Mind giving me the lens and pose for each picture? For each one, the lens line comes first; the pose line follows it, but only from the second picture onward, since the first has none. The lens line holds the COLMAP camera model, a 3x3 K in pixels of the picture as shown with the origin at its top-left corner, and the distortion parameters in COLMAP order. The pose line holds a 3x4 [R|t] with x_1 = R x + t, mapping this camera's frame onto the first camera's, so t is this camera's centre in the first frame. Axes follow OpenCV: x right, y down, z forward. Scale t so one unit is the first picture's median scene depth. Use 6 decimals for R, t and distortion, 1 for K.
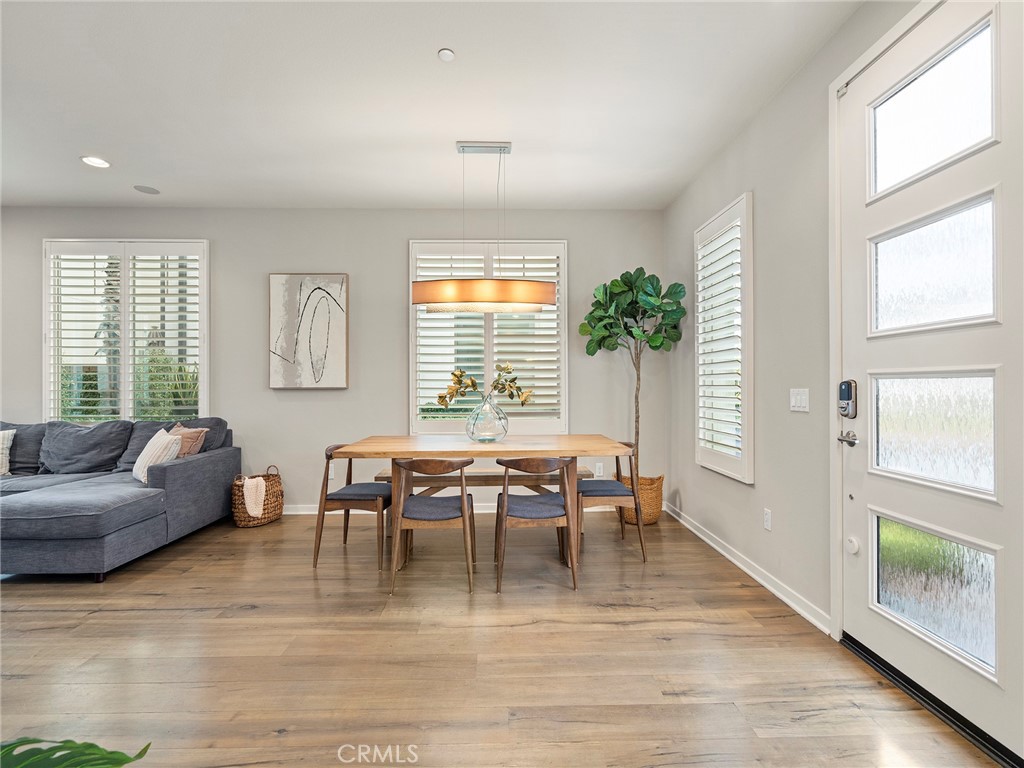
lens RADIAL K [[470.6, 0, 512.6], [0, 470.6, 386.4], [0, 0, 1]] dist [0.002165, 0.000614]
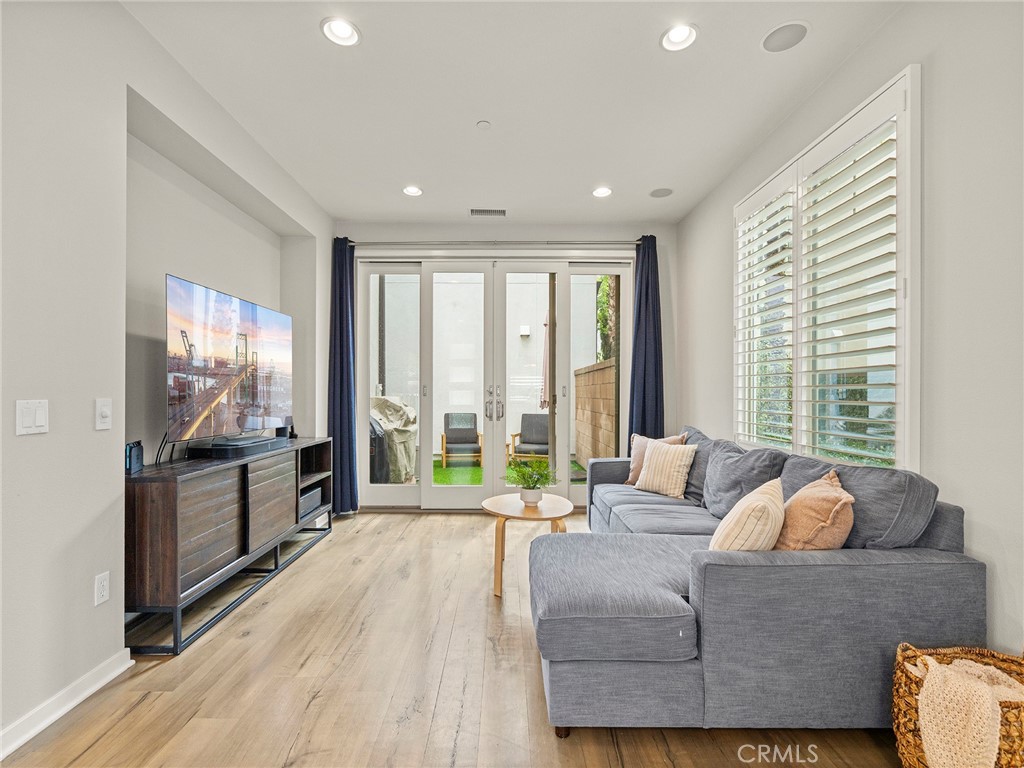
lens RADIAL K [[470.6, 0, 511.4], [0, 470.6, 387.5], [0, 0, 1]] dist [0.002165, 0.000614]
pose [[-0.032395, -0.000823, -0.999475, -0.212905], [0.004585, 0.999989, -0.000972, -0.010064], [0.999465, -0.004614, -0.032391, 0.702140]]
